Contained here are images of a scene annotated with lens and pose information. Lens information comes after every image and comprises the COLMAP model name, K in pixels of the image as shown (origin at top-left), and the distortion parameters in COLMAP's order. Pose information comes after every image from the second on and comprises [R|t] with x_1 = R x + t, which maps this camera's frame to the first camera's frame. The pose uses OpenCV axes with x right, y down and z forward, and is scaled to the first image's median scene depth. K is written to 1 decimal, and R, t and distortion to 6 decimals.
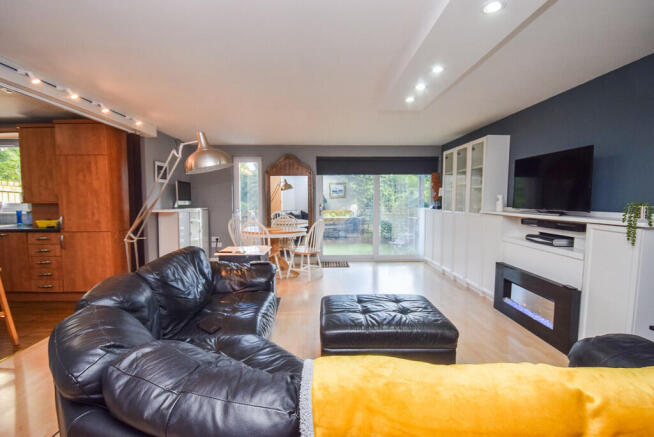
lens RADIAL K [[292.7, 0, 326.9], [0, 292.7, 222.3], [0, 0, 1]] dist [-0.004574, -0.000901]
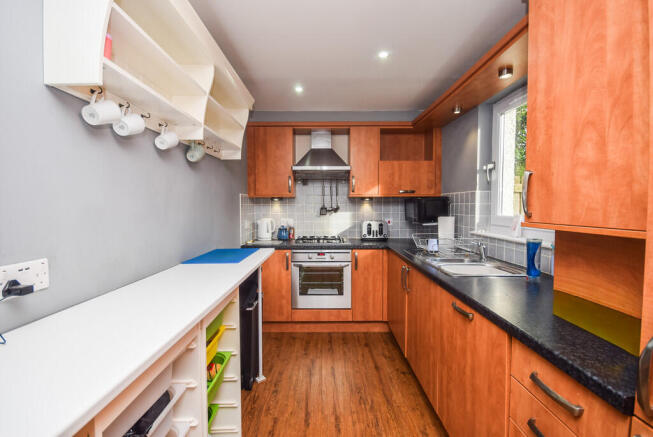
lens RADIAL K [[292.3, 0, 324.5], [0, 292.3, 214.2], [0, 0, 1]] dist [-0.004574, -0.000901]
pose [[-0.018580, 0.035308, -0.999204, -0.614915], [-0.071987, 0.996735, 0.036559, -0.061734], [0.997233, 0.072609, -0.015978, 0.667338]]
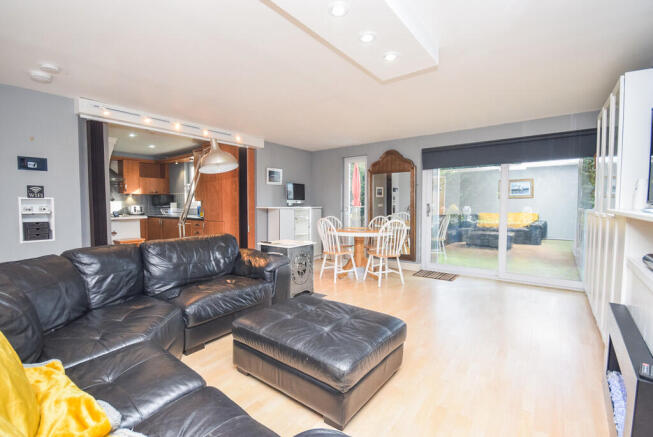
lens RADIAL K [[292.3, 0, 325.3], [0, 292.3, 219.8], [0, 0, 1]] dist [-0.004574, -0.000901]
pose [[0.776002, 0.037201, -0.629633, 0.406654], [-0.050184, 0.998736, -0.002841, 0.003940], [0.628731, 0.033802, 0.776888, 0.204183]]
